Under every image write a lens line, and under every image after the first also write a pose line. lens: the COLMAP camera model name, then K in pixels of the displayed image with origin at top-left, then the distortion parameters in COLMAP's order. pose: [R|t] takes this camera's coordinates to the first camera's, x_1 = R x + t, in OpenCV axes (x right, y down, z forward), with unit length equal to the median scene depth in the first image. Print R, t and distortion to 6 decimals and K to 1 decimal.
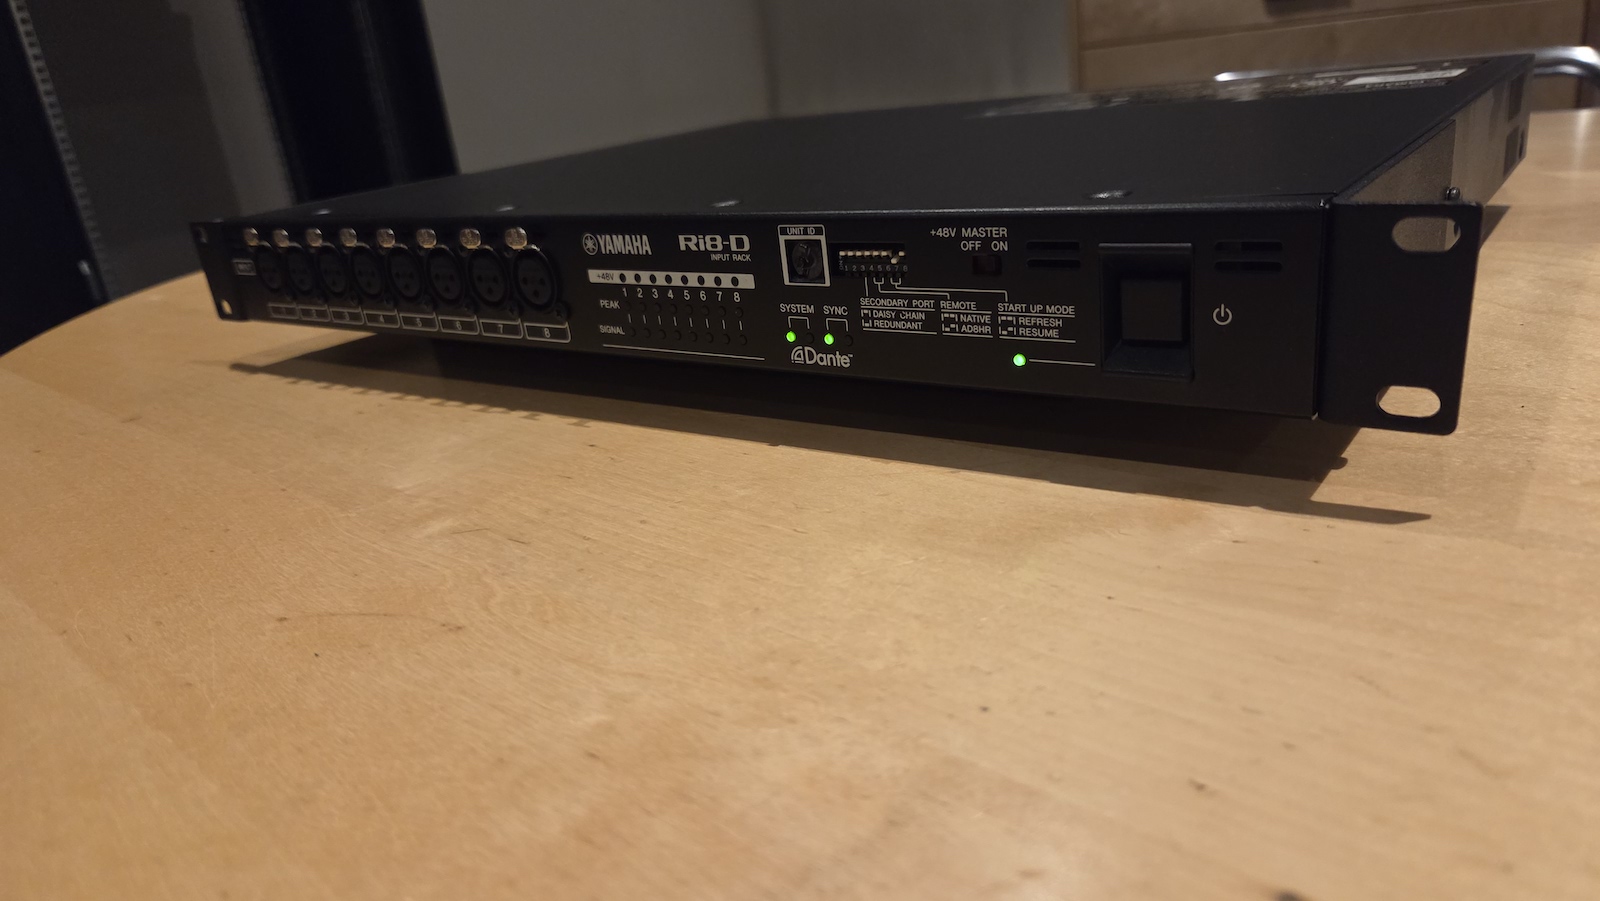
lens RADIAL K [[1088.0, 0, 800.0], [0, 1088.0, 450.5], [0, 0, 1]] dist [0.067555, -0.074087]
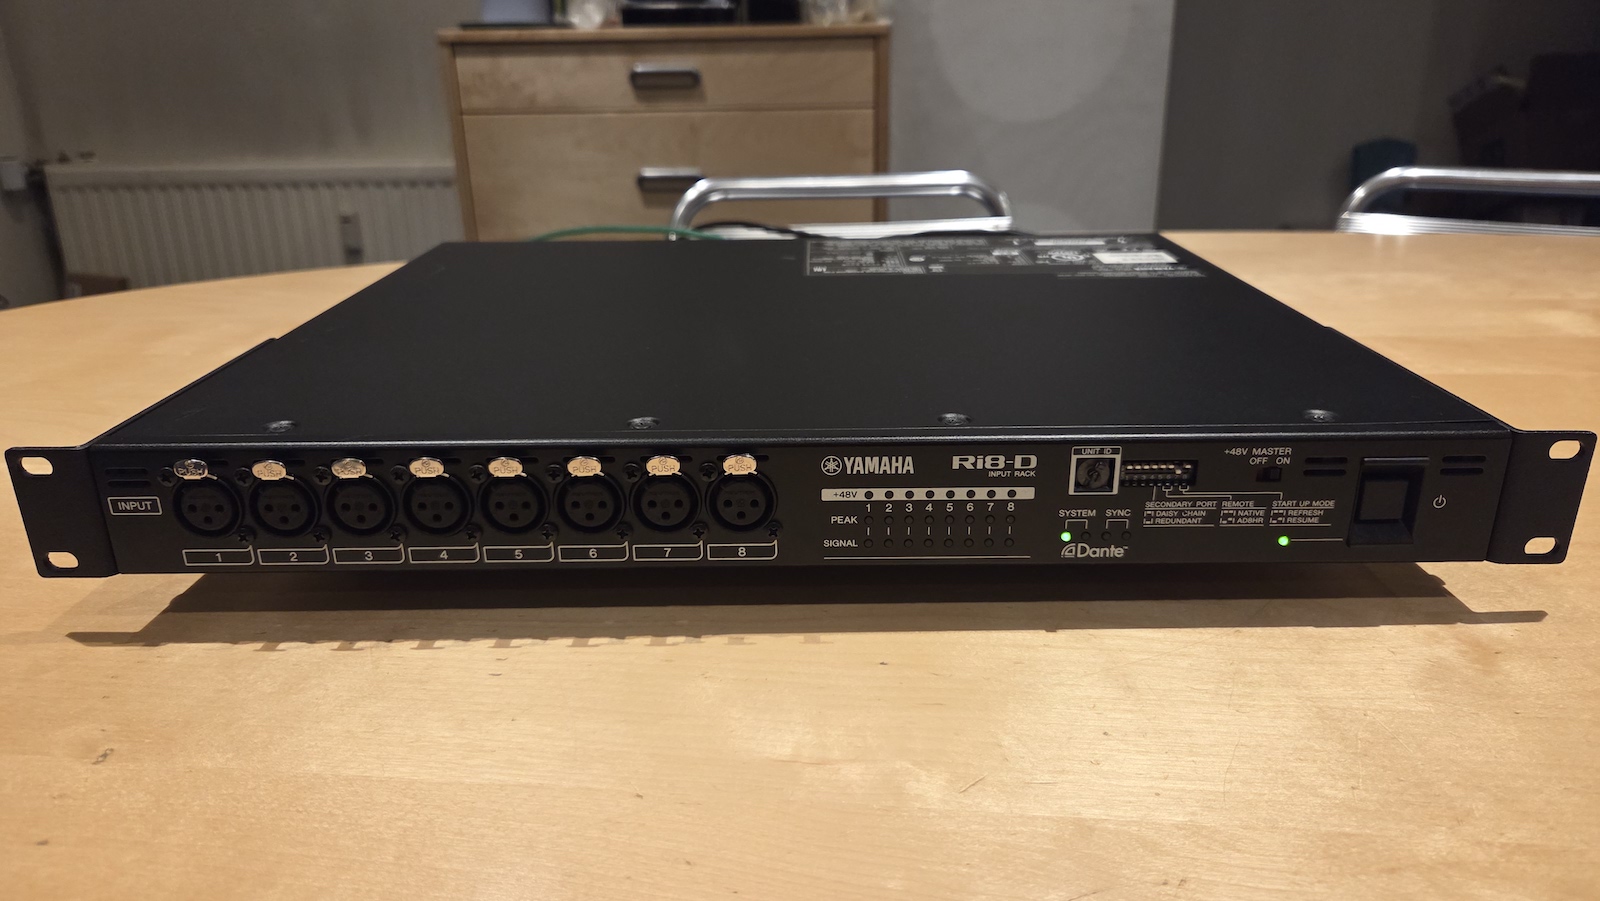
lens RADIAL K [[1088.0, 0, 800.0], [0, 1088.0, 450.5], [0, 0, 1]] dist [0.067555, -0.074087]
pose [[0.802804, -0.108924, 0.586210, -0.910717], [0.127190, 0.991827, 0.010108, -0.244001], [-0.582520, 0.066445, 0.810096, 0.217492]]
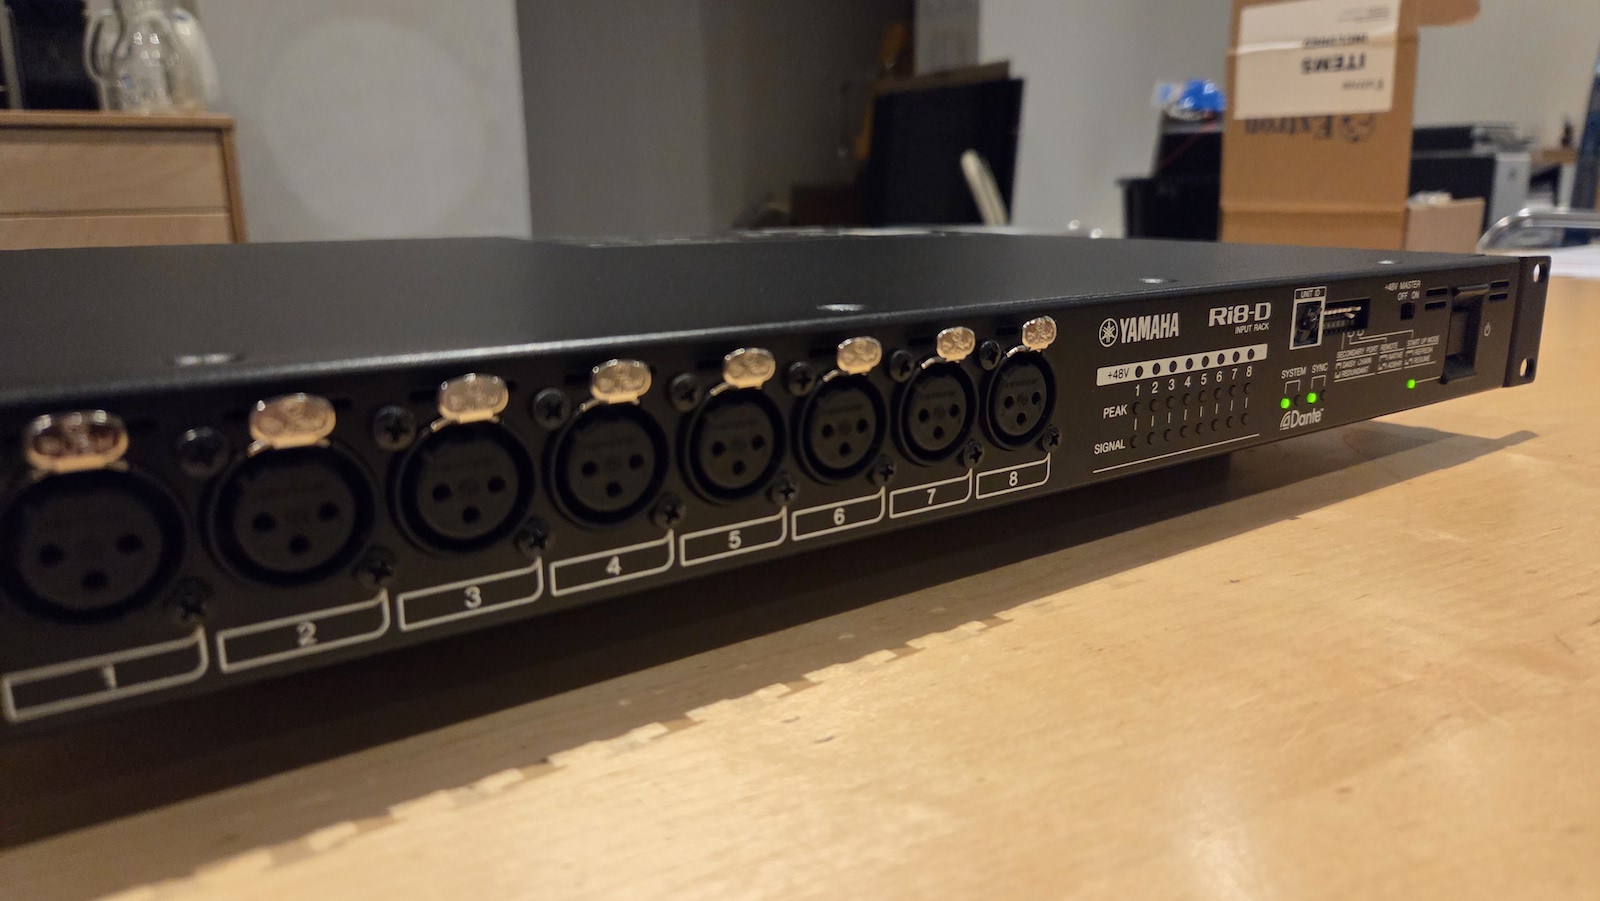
lens RADIAL K [[1106.1, 0, 800.0], [0, 1106.1, 450.5], [0, 0, 1]] dist [0.021505, -0.002647]
pose [[0.296518, -0.105247, 0.949210, -1.094636], [0.299273, 0.954088, 0.012300, -0.207617], [-0.906925, 0.280426, 0.314402, 1.097887]]
